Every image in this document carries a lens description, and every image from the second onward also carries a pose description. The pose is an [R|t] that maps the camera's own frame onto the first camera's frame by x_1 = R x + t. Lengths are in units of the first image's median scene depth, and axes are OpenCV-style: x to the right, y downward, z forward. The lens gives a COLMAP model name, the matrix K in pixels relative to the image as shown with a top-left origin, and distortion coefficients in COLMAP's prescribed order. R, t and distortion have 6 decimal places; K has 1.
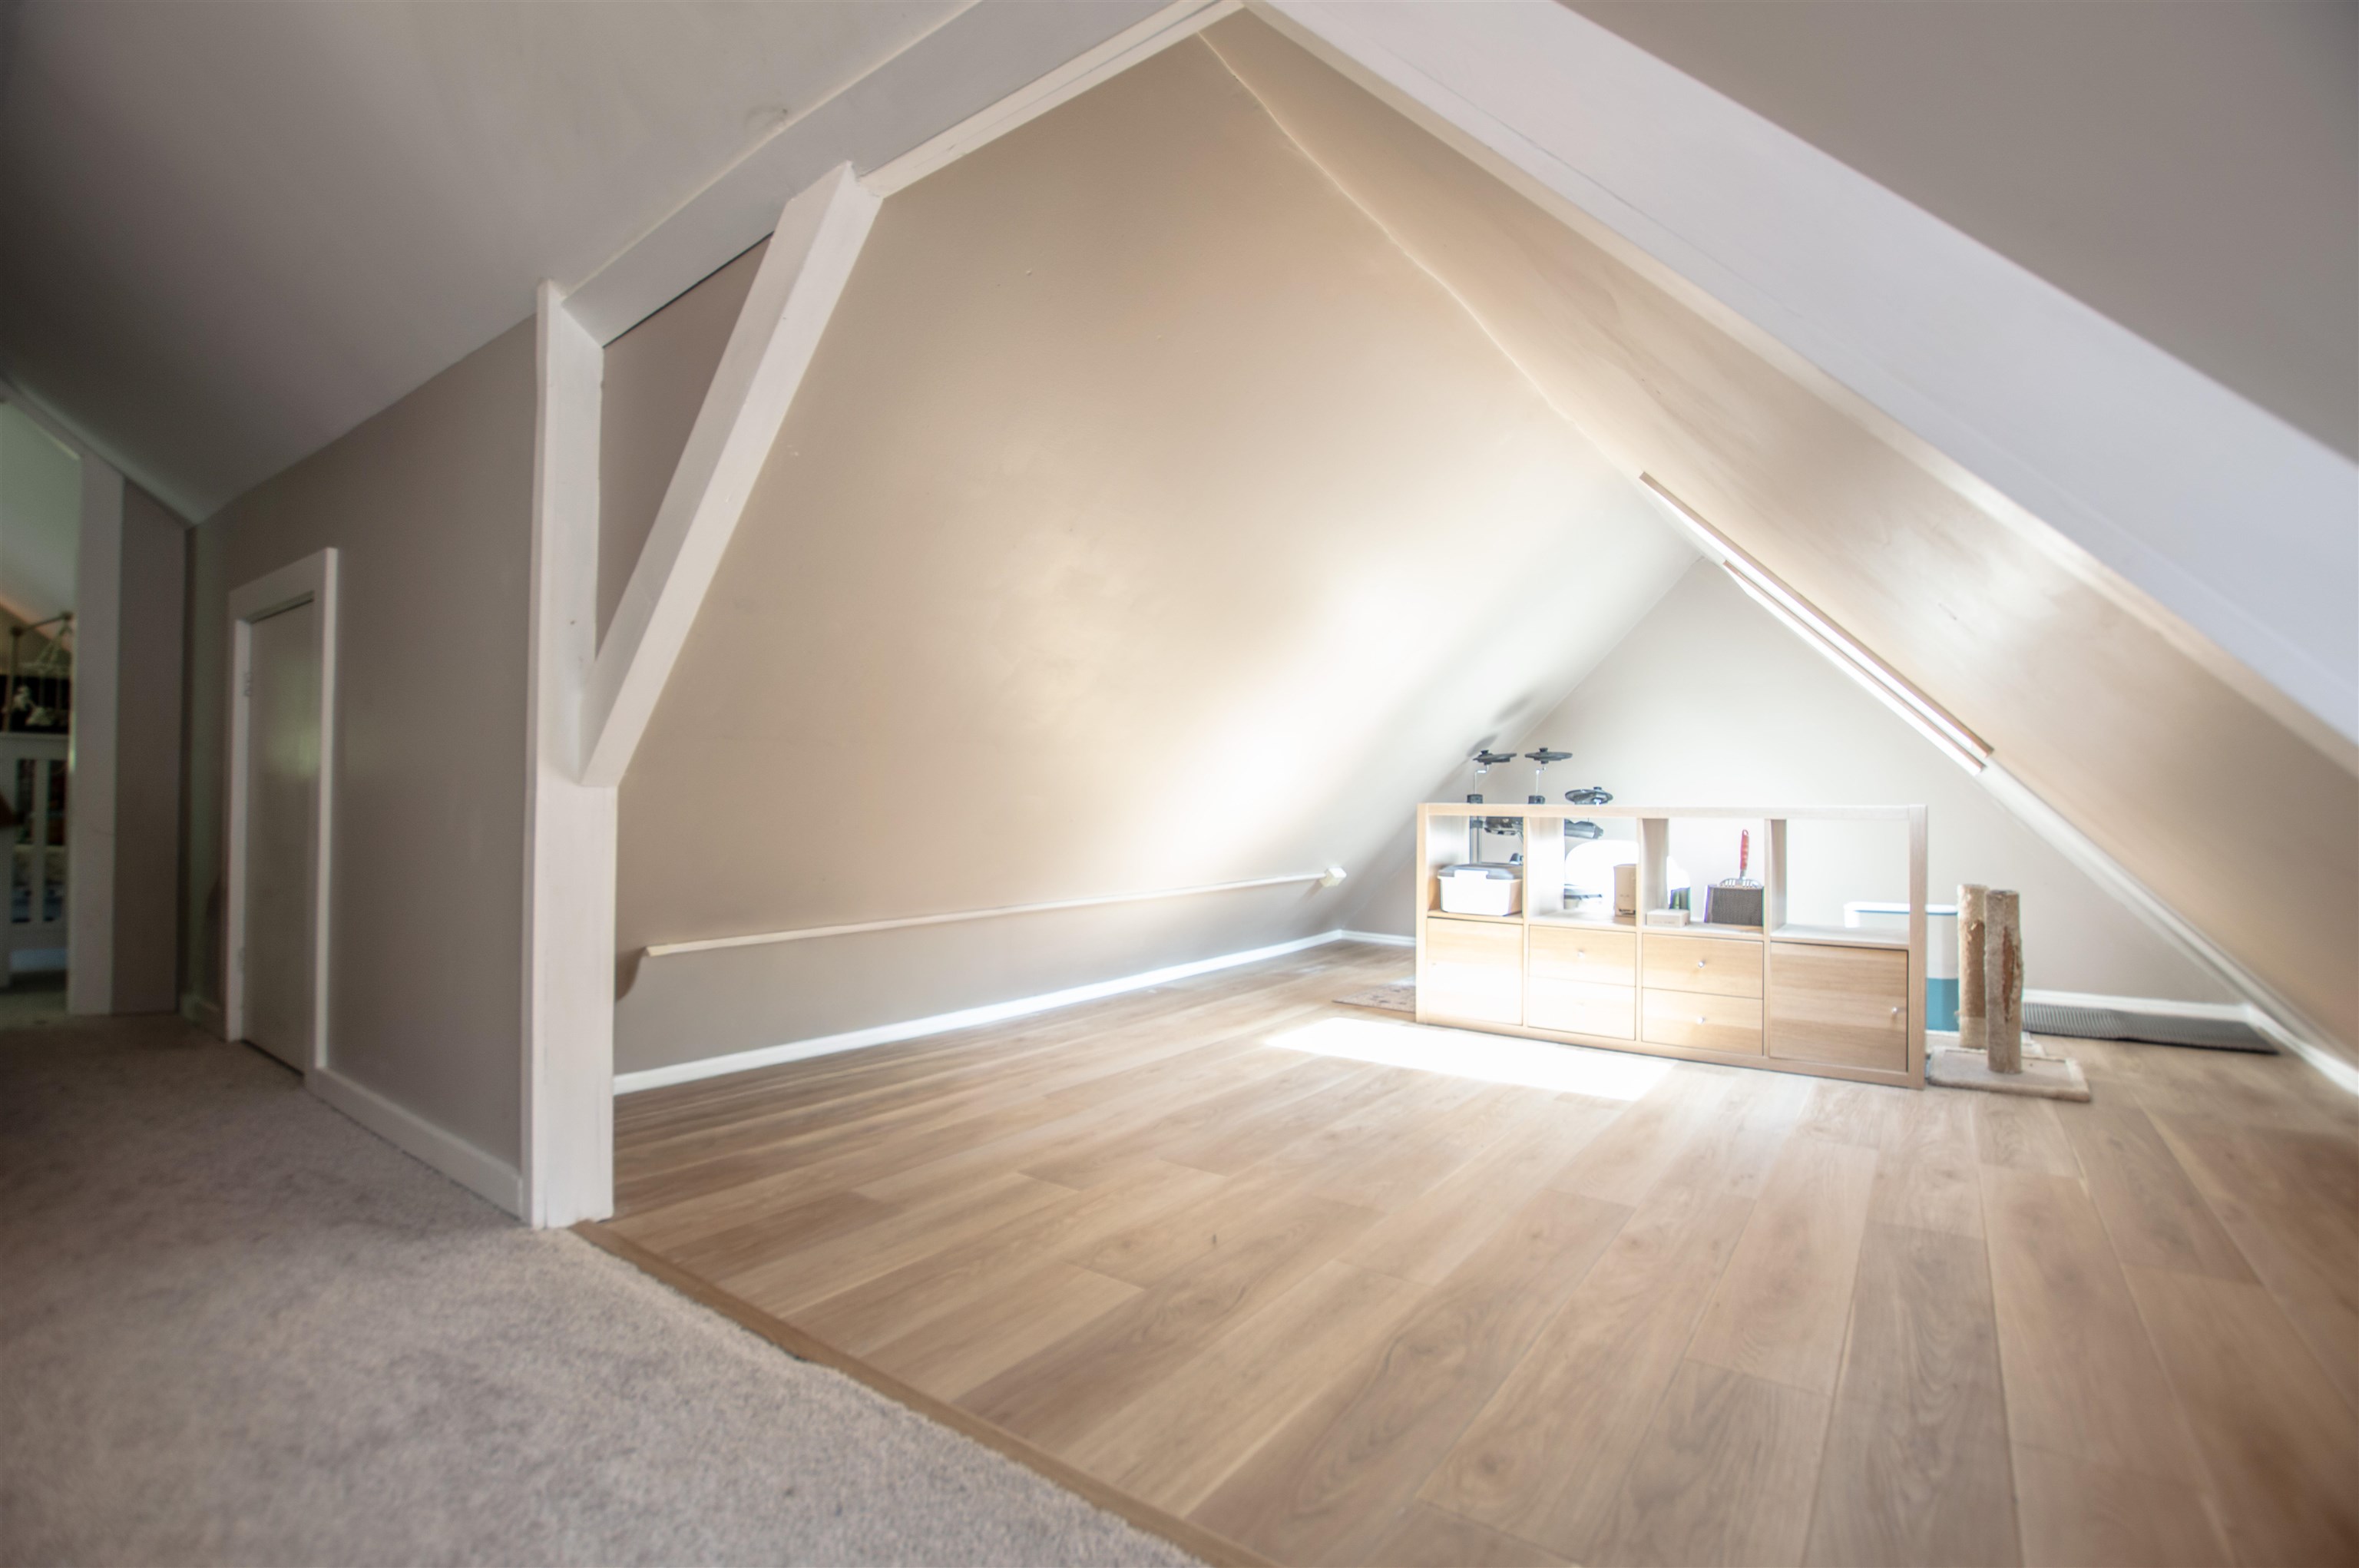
lens RADIAL K [[1061.1, 0, 1179.5], [0, 1061.1, 784.0], [0, 0, 1]] dist [-0.028164, 0.000950]
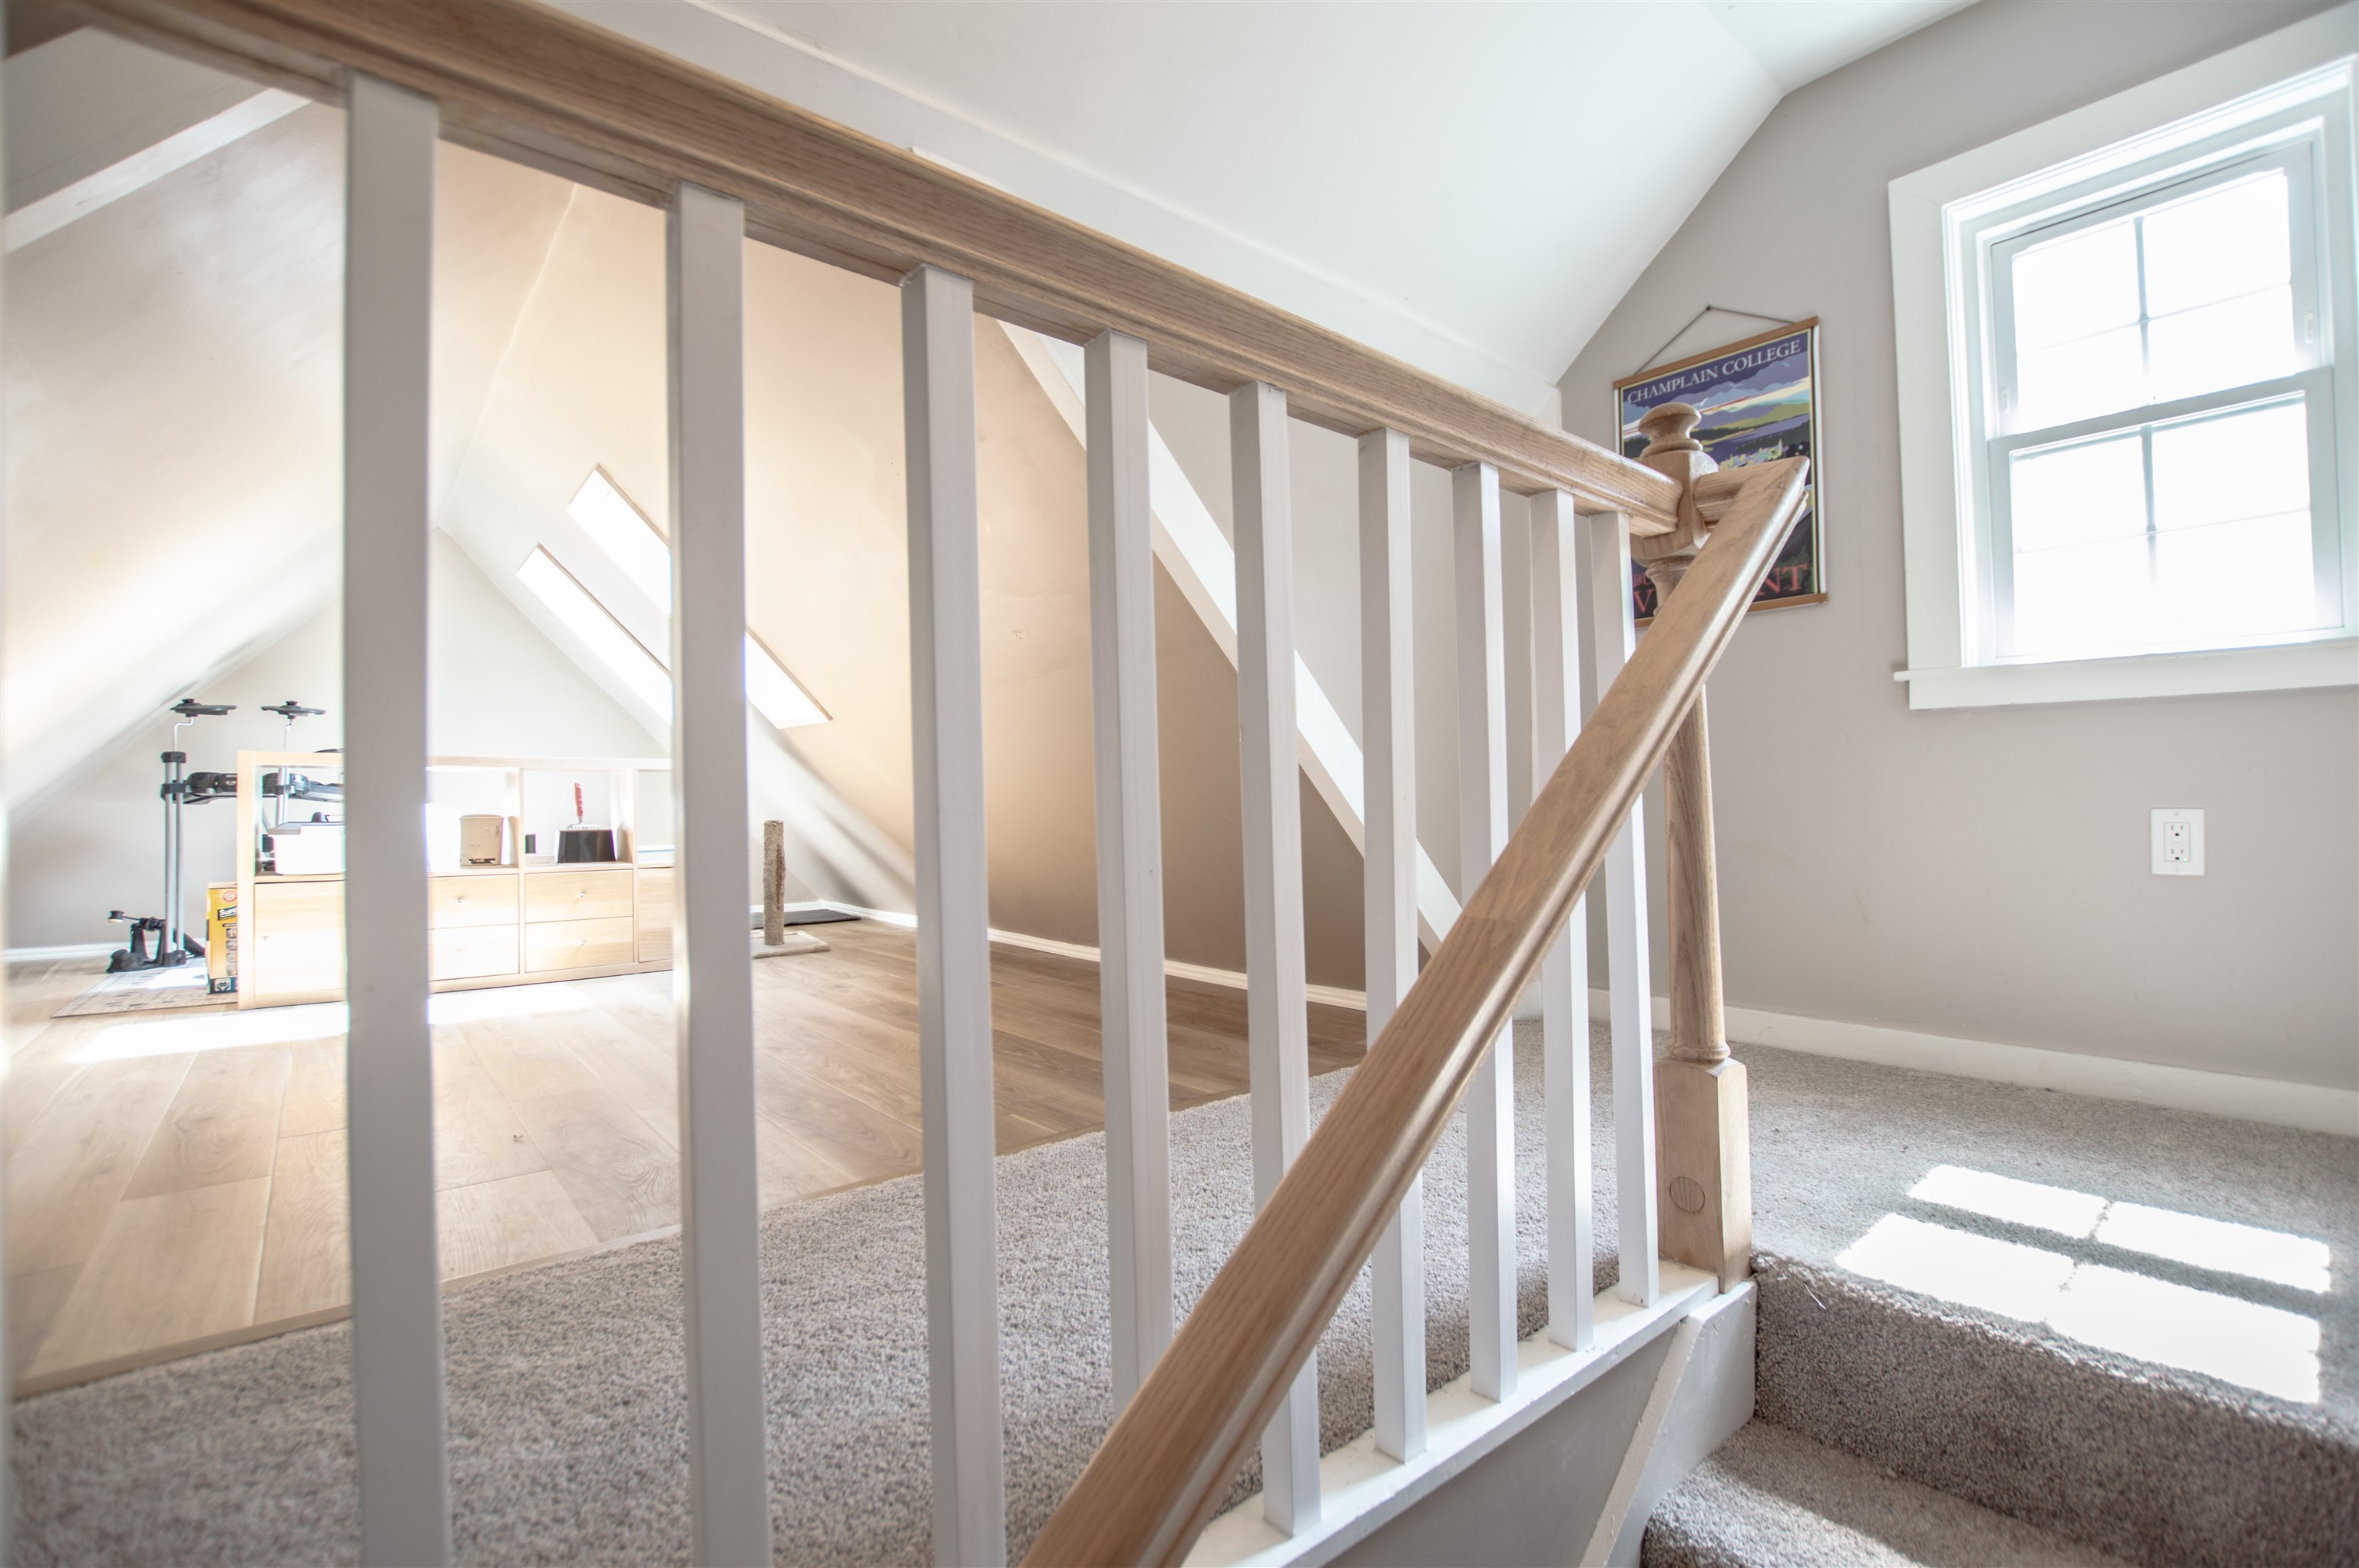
lens RADIAL K [[1030.7, 0, 1176.6], [0, 1030.7, 785.7], [0, 0, 1]] dist [0.013644, -0.007846]
pose [[0.249531, 0.006684, 0.968344, -0.431333], [-0.005428, 0.999970, -0.005503, 0.051890], [-0.968352, -0.003883, 0.249560, 0.076482]]
